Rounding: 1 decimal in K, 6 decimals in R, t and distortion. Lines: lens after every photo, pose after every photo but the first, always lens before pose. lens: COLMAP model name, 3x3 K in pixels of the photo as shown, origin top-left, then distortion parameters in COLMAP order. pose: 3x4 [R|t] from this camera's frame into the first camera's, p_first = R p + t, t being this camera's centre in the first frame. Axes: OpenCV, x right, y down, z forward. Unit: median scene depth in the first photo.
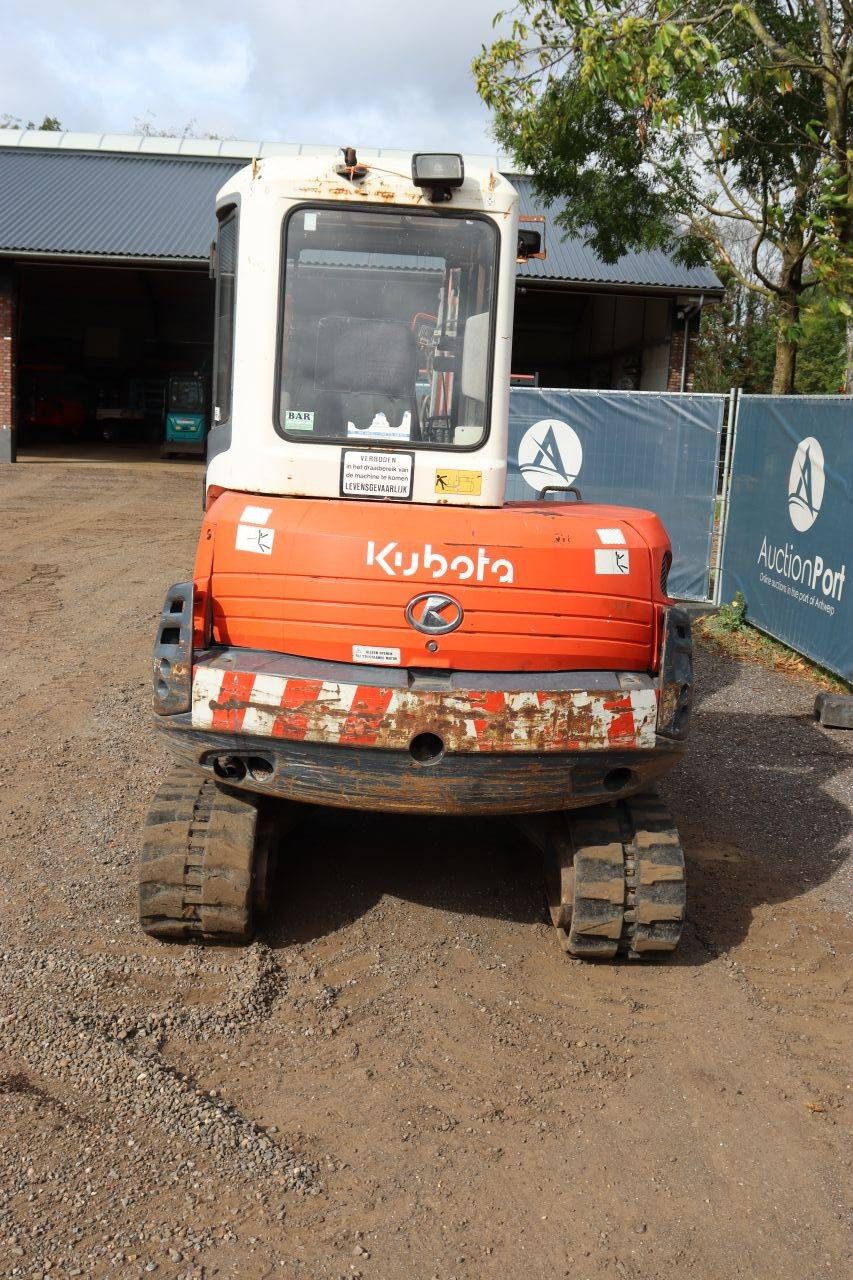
lens RADIAL K [[1240.9, 0, 426.5], [0, 1240.9, 640.0], [0, 0, 1]] dist [-0.127461, 0.194177]
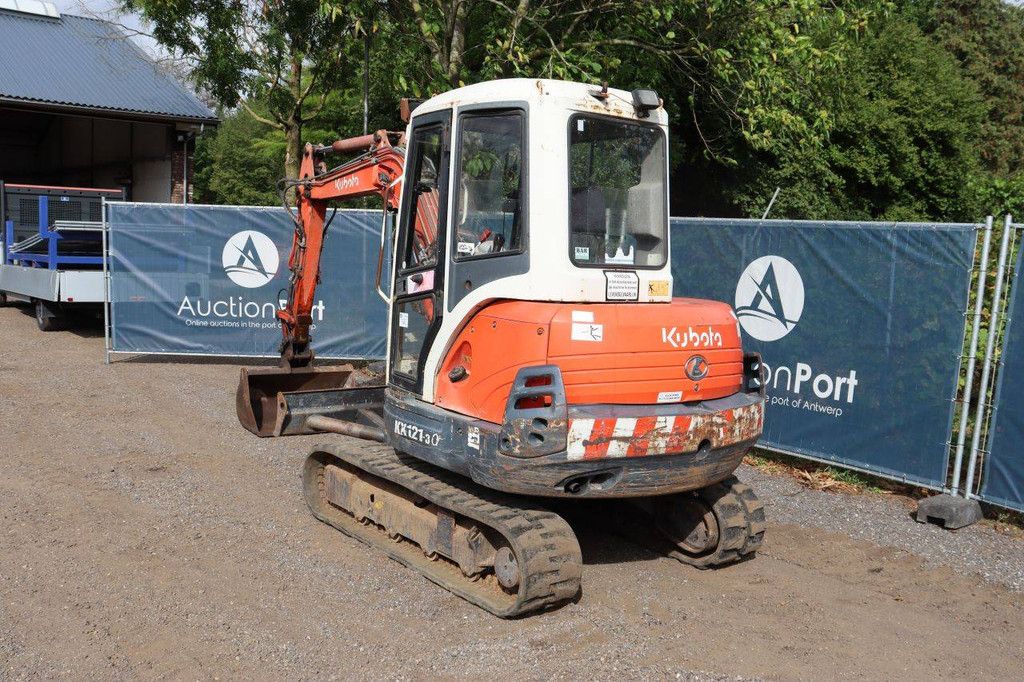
lens RADIAL K [[992.7, 0, 512.0], [0, 992.7, 341.0], [0, 0, 1]] dist [-0.127461, 0.194177]
pose [[0.804692, -0.081154, 0.588120, -0.938853], [0.110066, 0.993833, -0.013460, -0.064404], [-0.583401, 0.075564, 0.808662, 0.063250]]
